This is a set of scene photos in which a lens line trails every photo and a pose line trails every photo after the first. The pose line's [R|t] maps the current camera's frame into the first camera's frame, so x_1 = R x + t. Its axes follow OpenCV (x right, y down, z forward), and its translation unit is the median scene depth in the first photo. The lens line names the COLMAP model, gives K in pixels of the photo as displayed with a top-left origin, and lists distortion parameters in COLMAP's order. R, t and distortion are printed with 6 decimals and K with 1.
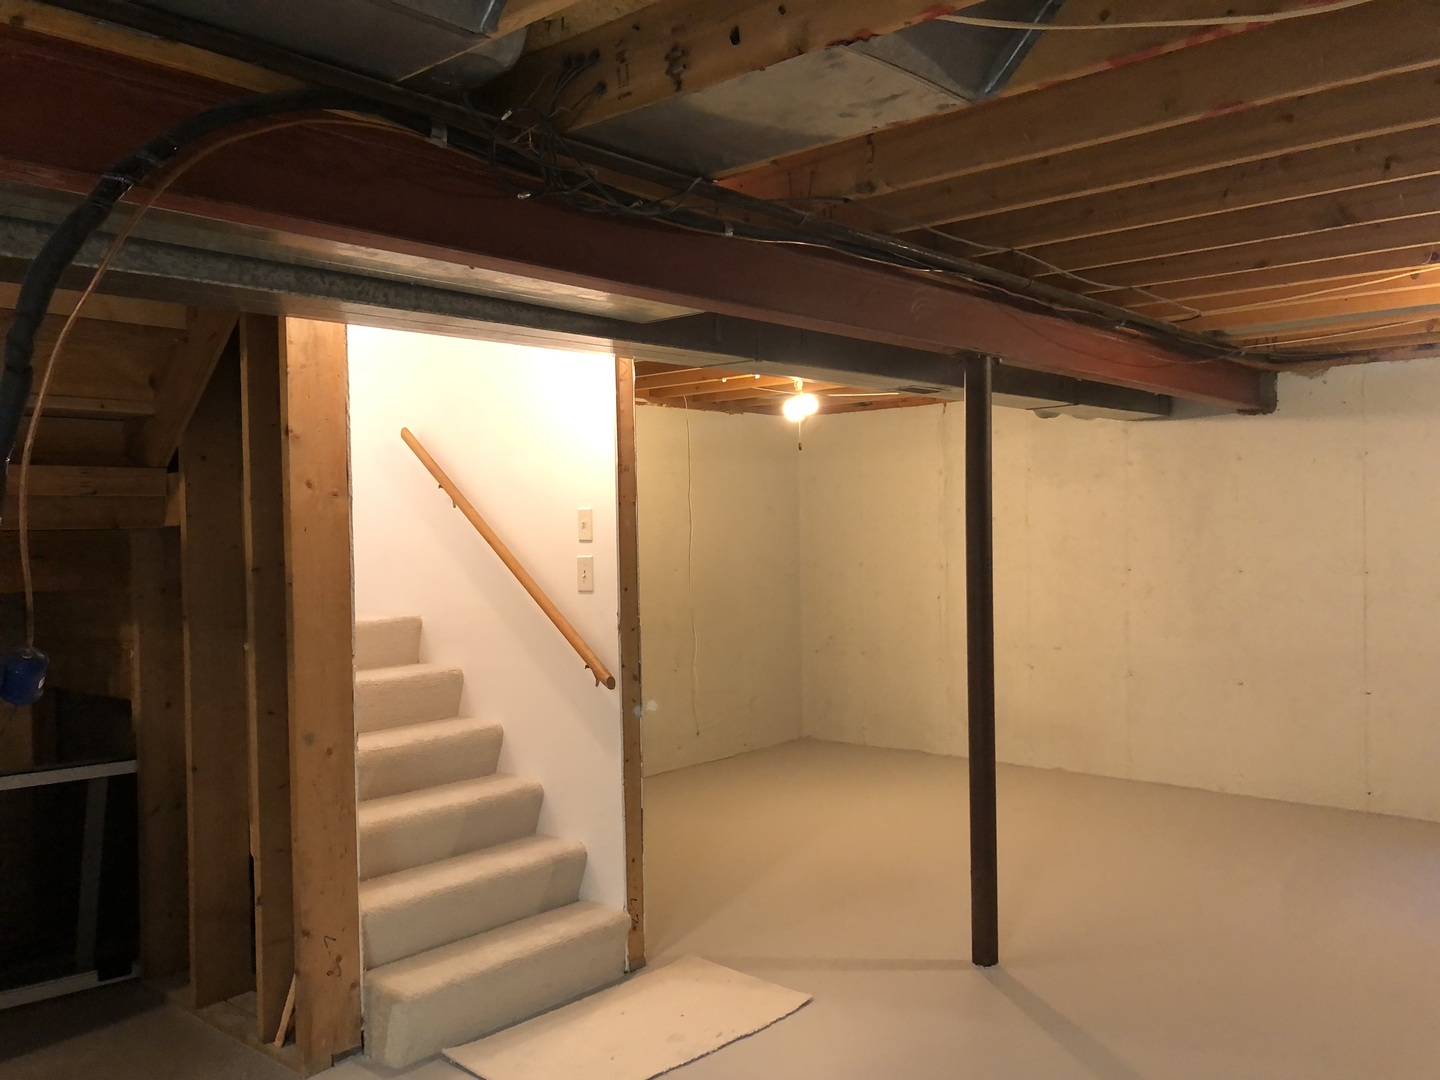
lens RADIAL K [[1188.7, 0, 727.7], [0, 1188.7, 536.3], [0, 0, 1]] dist [0.092950, -0.107625]
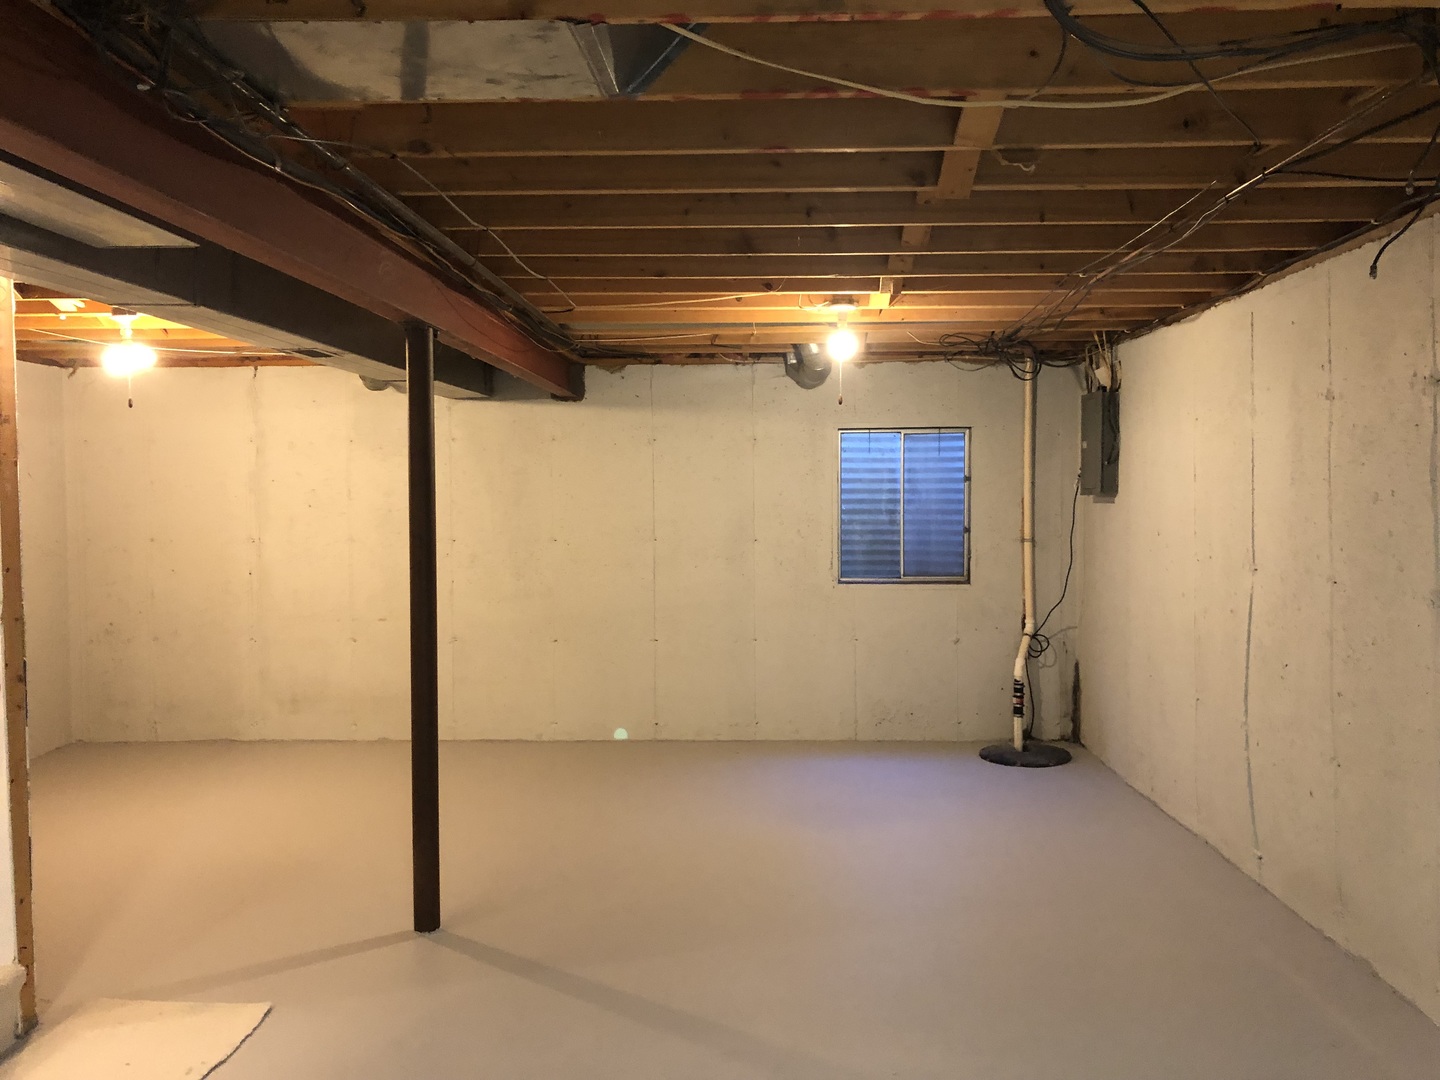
lens RADIAL K [[1197.3, 0, 703.1], [0, 1197.3, 518.4], [0, 0, 1]] dist [0.096822, -0.119698]
pose [[0.782731, -0.000324, 0.622360, -0.232073], [-0.002952, 0.999987, 0.004232, 0.004831], [-0.622354, -0.005150, 0.782719, 0.060007]]
